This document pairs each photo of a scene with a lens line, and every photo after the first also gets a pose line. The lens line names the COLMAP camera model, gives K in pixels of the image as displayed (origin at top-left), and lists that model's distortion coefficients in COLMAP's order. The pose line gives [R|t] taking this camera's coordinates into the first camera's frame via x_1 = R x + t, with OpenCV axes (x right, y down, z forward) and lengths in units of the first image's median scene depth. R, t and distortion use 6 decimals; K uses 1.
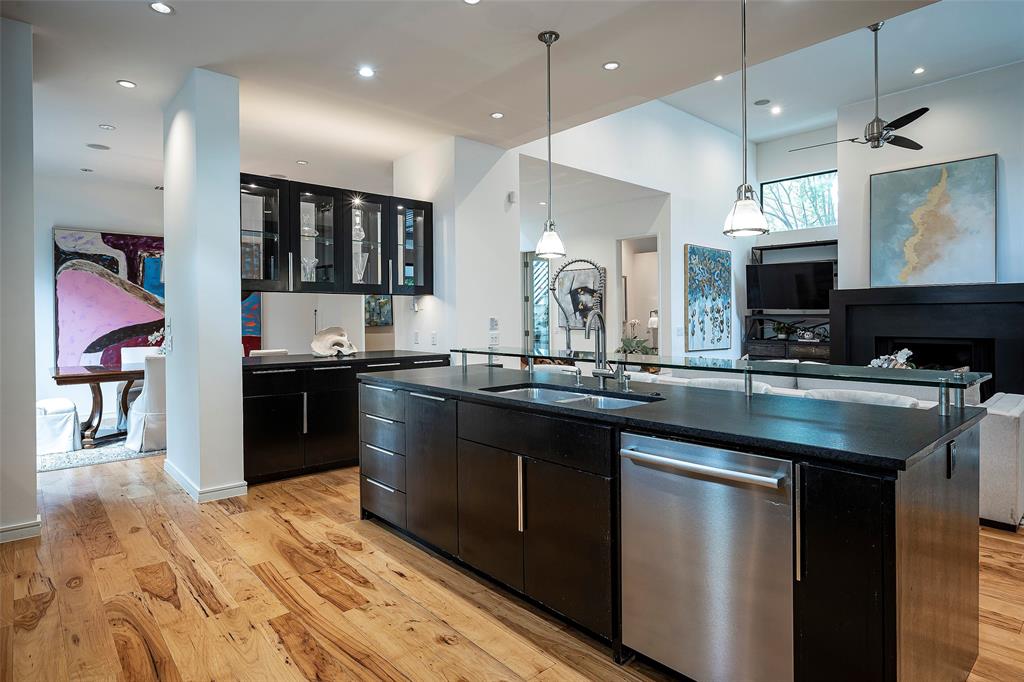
lens RADIAL K [[553.0, 0, 500.2], [0, 553.0, 322.0], [0, 0, 1]] dist [-0.006219, 0.001063]
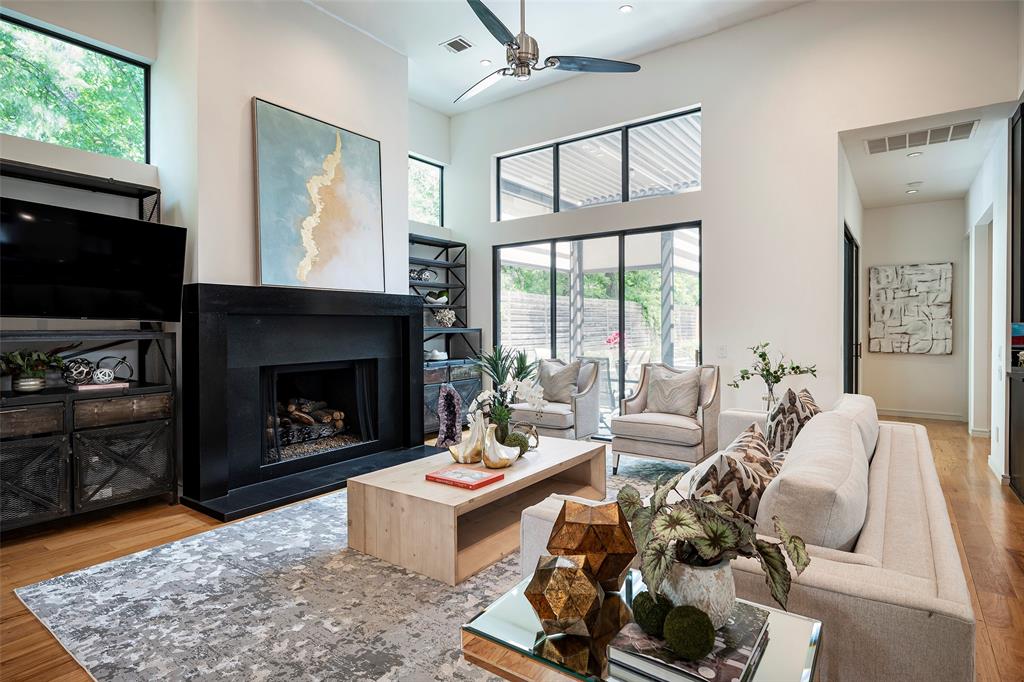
lens RADIAL K [[540.7, 0, 510.9], [0, 540.7, 334.1], [0, 0, 1]] dist [0.000270, -0.001527]
pose [[-0.236866, -0.010054, 0.971490, 0.030729], [0.014955, 0.999790, 0.013993, -0.012655], [-0.971427, 0.017843, -0.236666, 0.817512]]
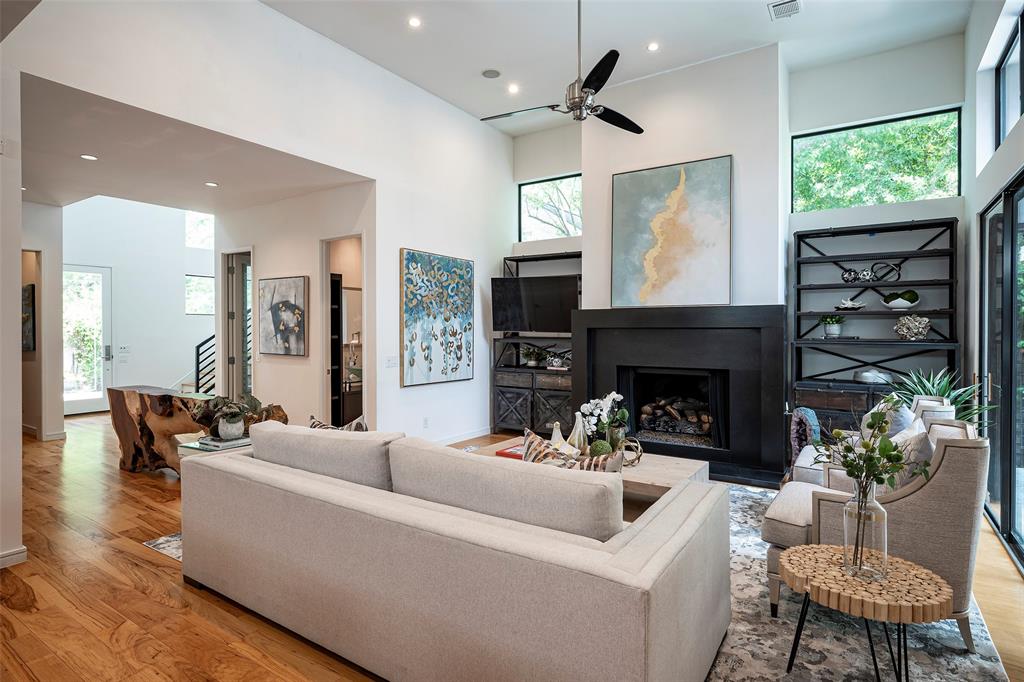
lens RADIAL K [[540.7, 0, 508.9], [0, 540.7, 336.4], [0, 0, 1]] dist [0.000270, -0.001527]
pose [[0.962617, -0.000871, 0.270866, 0.275768], [-0.000221, 0.999992, 0.004004, -0.020404], [-0.270868, -0.003914, 0.962609, 0.229202]]
